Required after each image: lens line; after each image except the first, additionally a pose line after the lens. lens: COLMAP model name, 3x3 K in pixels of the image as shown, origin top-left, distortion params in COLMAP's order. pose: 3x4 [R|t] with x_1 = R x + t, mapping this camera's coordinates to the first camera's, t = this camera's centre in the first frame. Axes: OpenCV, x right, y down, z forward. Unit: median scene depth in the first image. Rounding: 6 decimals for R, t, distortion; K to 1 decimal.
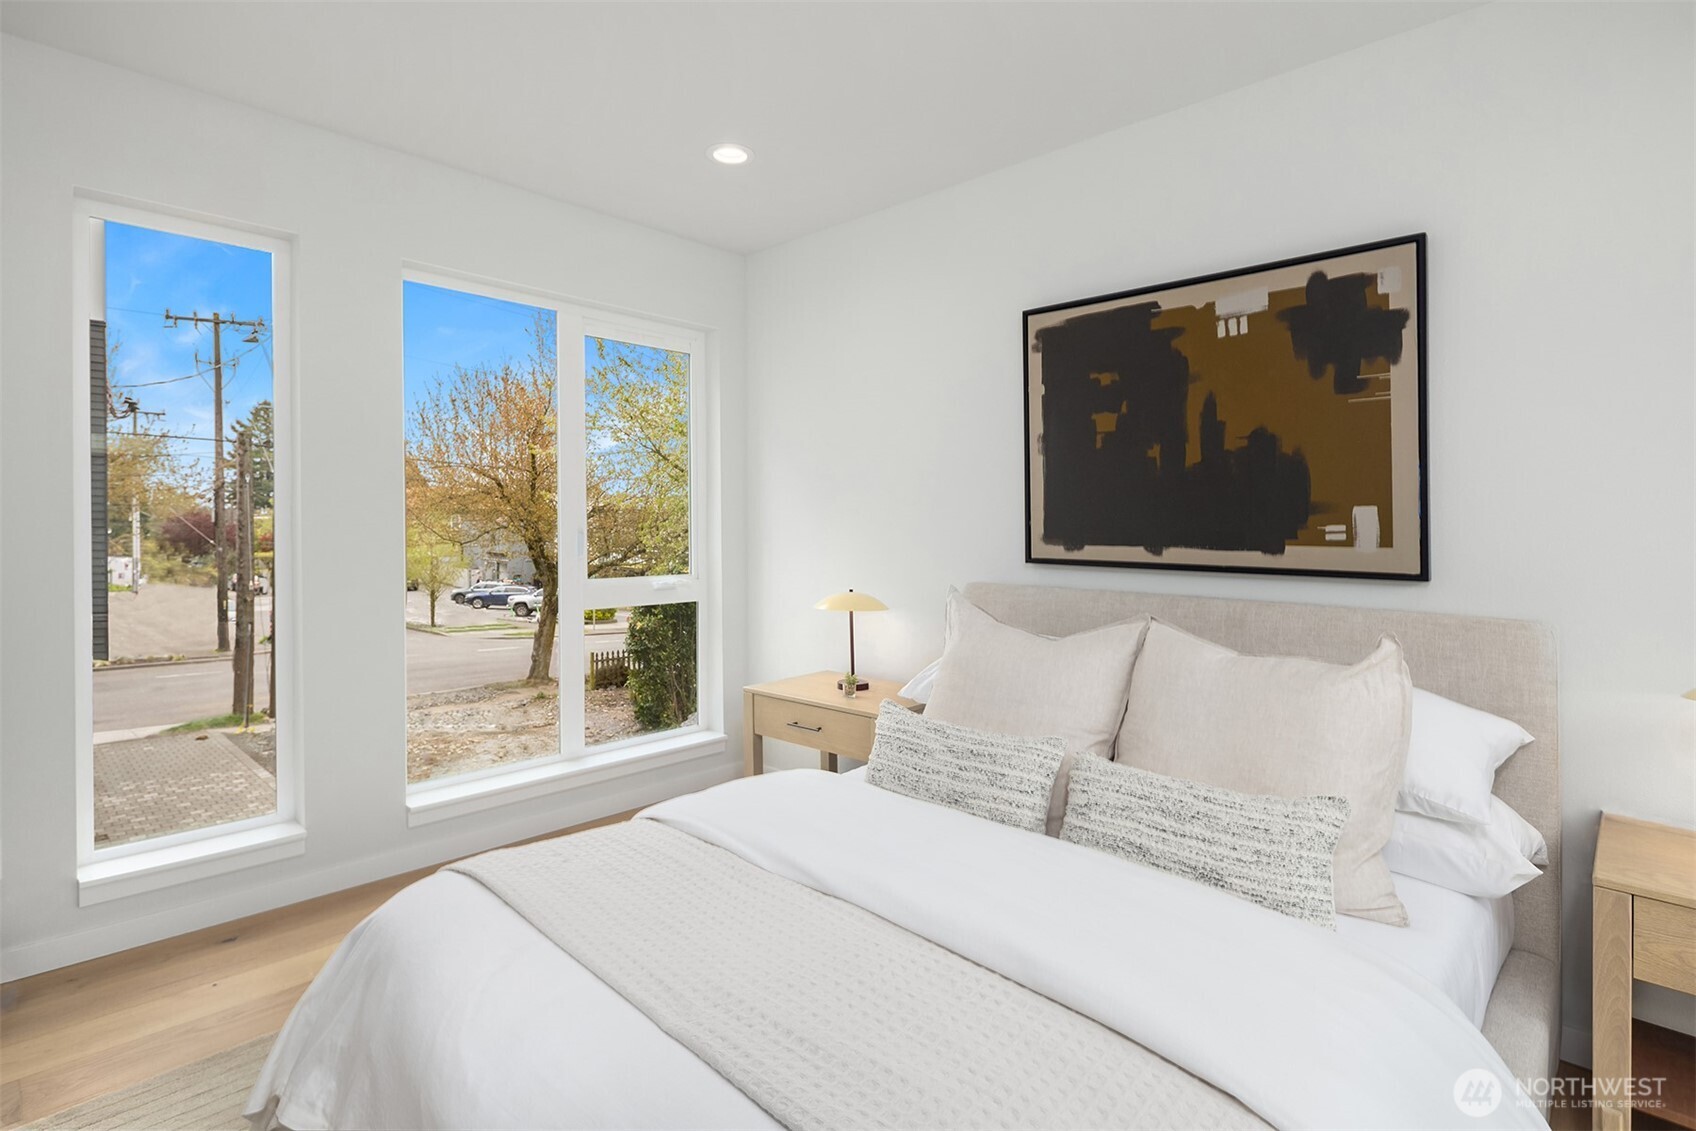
lens RADIAL K [[814.1, 0, 849.1], [0, 814.1, 528.0], [0, 0, 1]] dist [-0.000870, -0.000362]
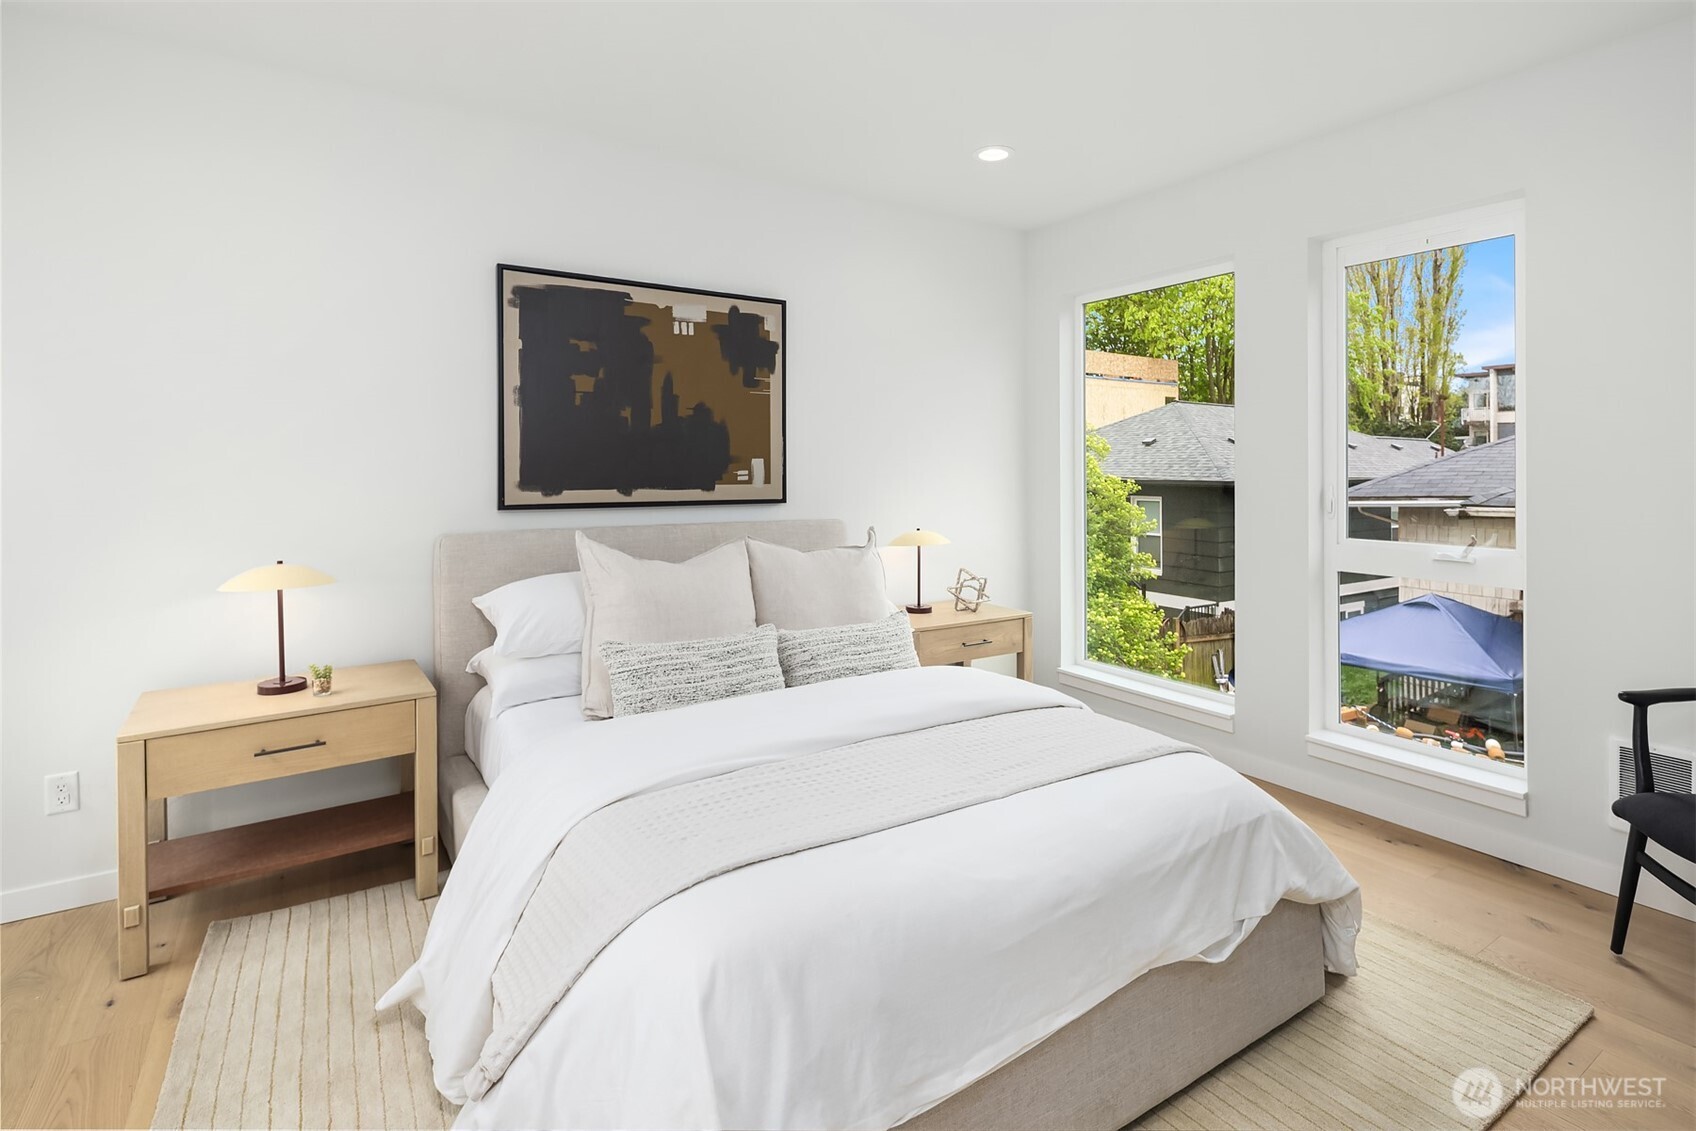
lens RADIAL K [[821.1, 0, 849.7], [0, 821.1, 460.1], [0, 0, 1]] dist [0.000016, 0.000051]
pose [[0.230001, 0.002109, 0.973188, -0.817680], [0.008547, 0.999955, -0.004187, -0.013990], [-0.973153, 0.009281, 0.229972, 0.402630]]
